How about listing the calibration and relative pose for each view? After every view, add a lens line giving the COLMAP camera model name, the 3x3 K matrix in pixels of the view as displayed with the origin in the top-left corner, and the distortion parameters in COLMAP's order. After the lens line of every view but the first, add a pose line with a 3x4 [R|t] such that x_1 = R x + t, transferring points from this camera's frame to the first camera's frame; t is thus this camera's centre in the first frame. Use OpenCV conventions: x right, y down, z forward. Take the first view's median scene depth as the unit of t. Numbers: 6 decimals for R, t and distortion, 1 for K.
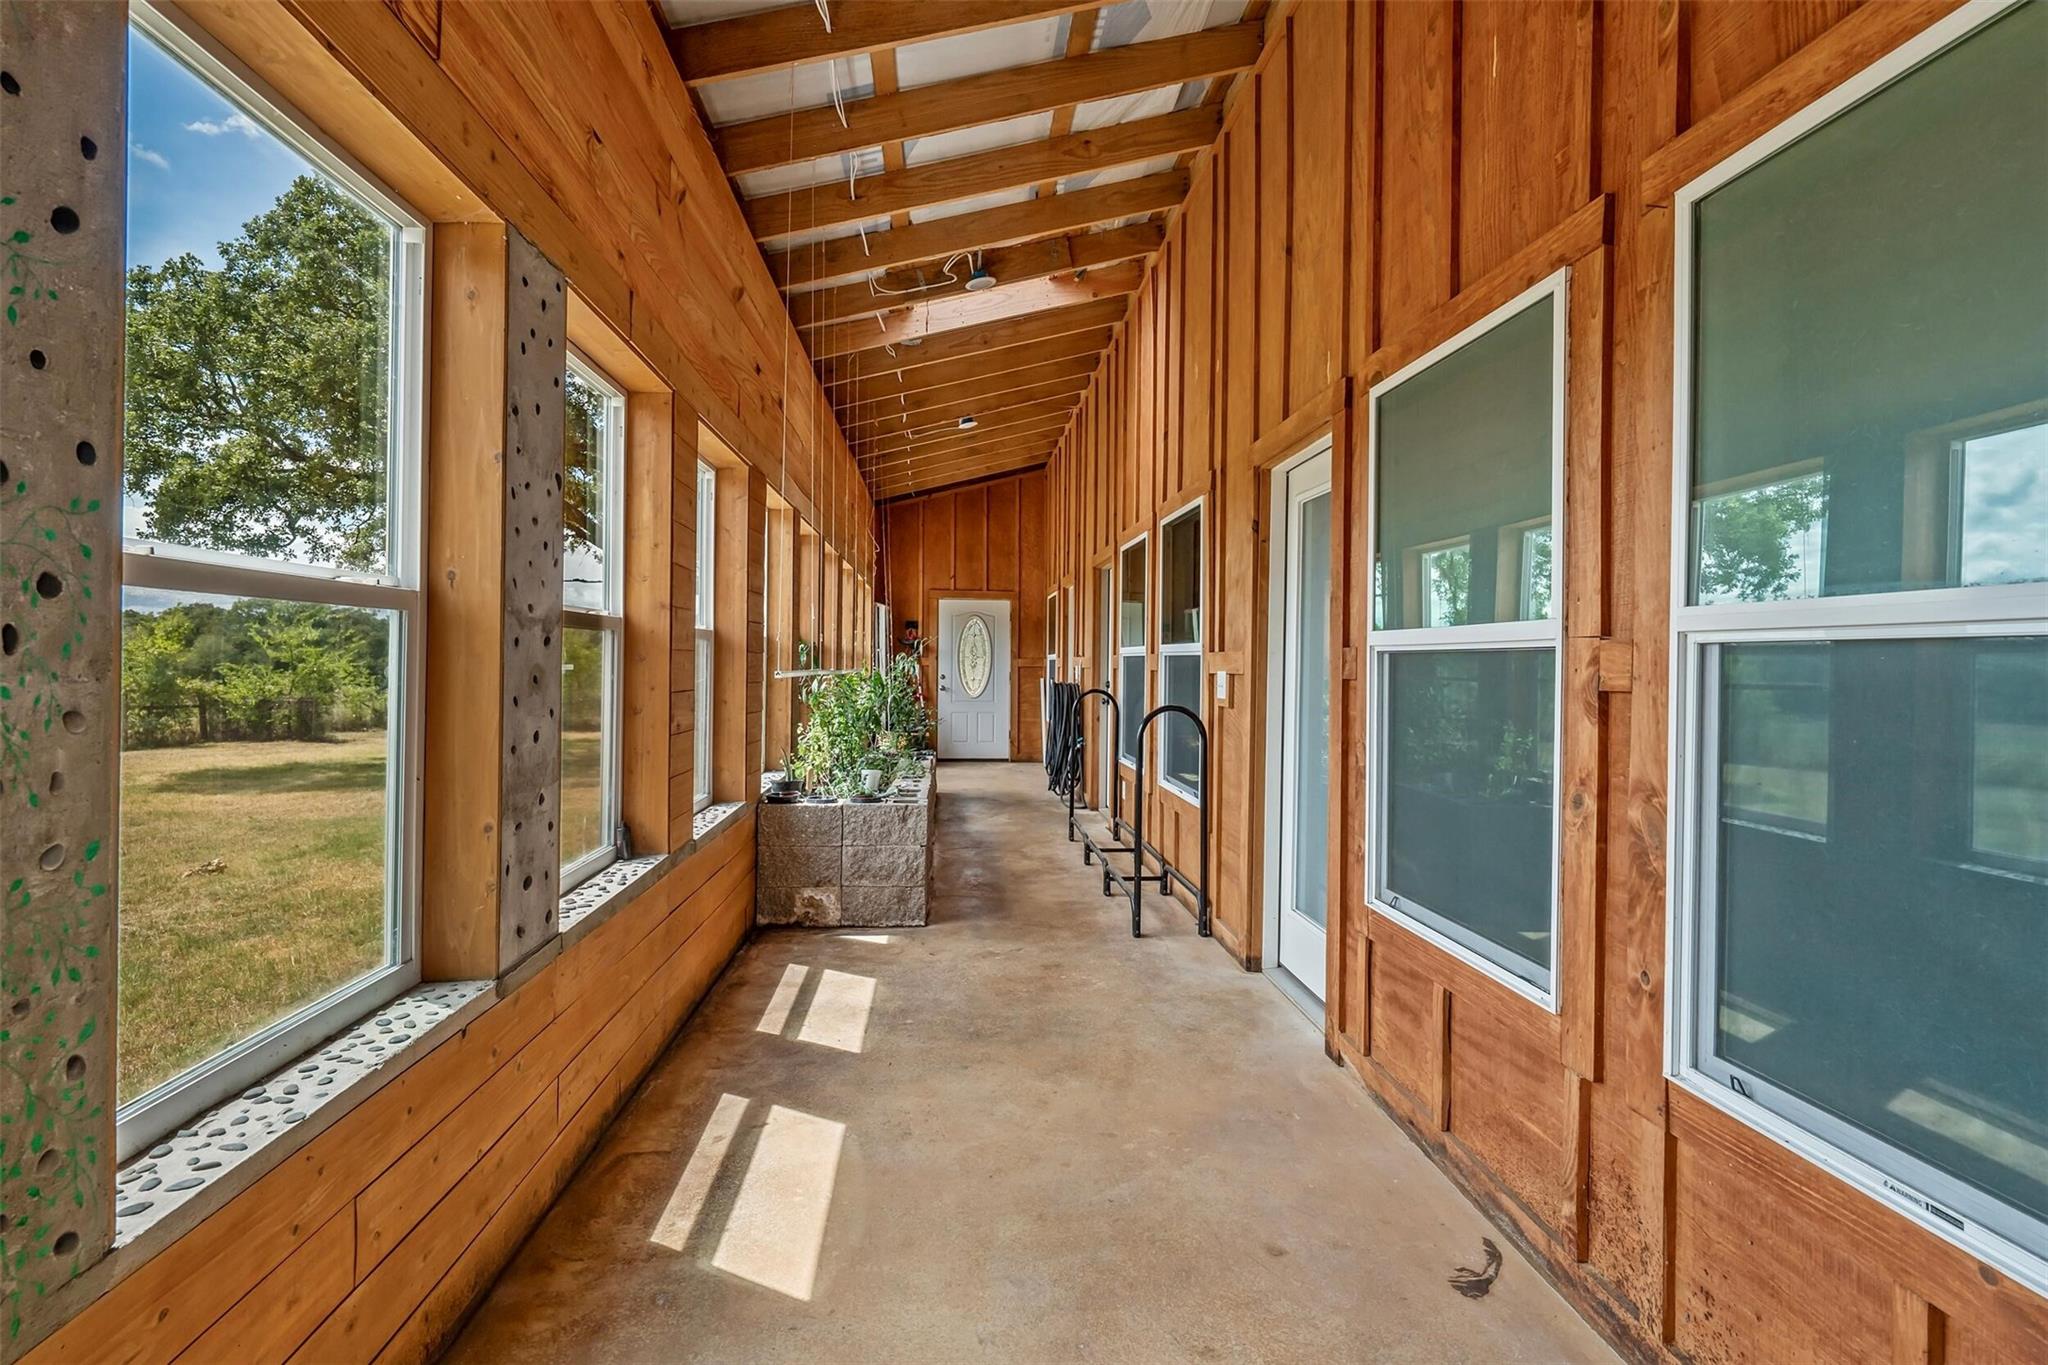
lens RADIAL K [[977.7, 0, 1022.8], [0, 977.7, 671.0], [0, 0, 1]] dist [0.001485, 0.000230]
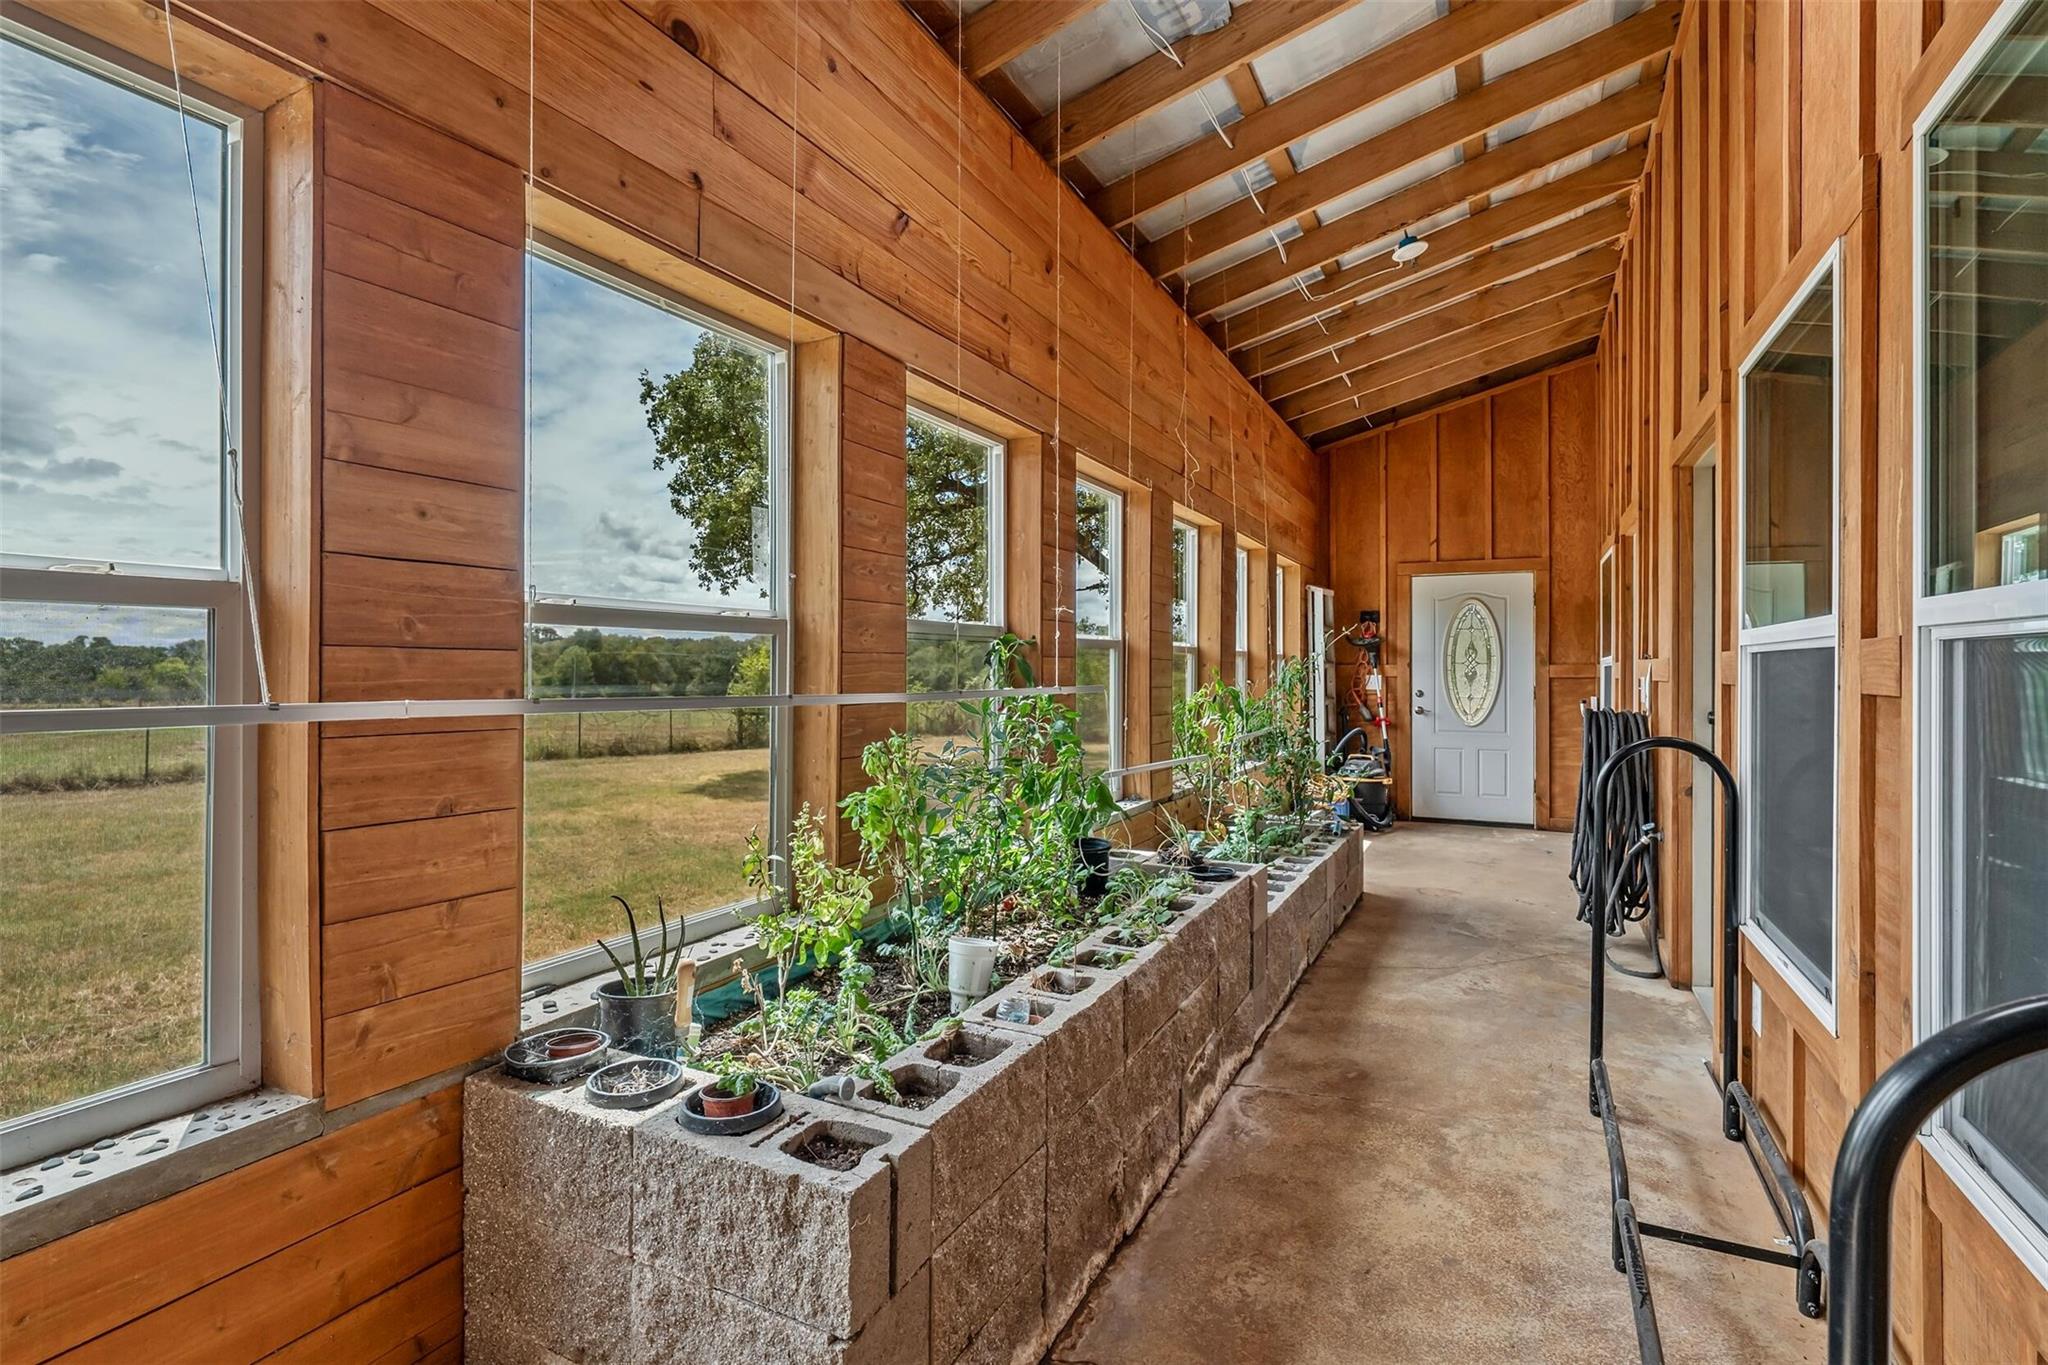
lens RADIAL K [[977.7, 0, 1022.8], [0, 977.7, 671.0], [0, 0, 1]] dist [0.001485, 0.000230]
pose [[0.854800, -0.007509, -0.518904, 0.032750], [0.001917, 0.999934, -0.011312, -0.002341], [0.518955, 0.008675, 0.854758, 0.299665]]
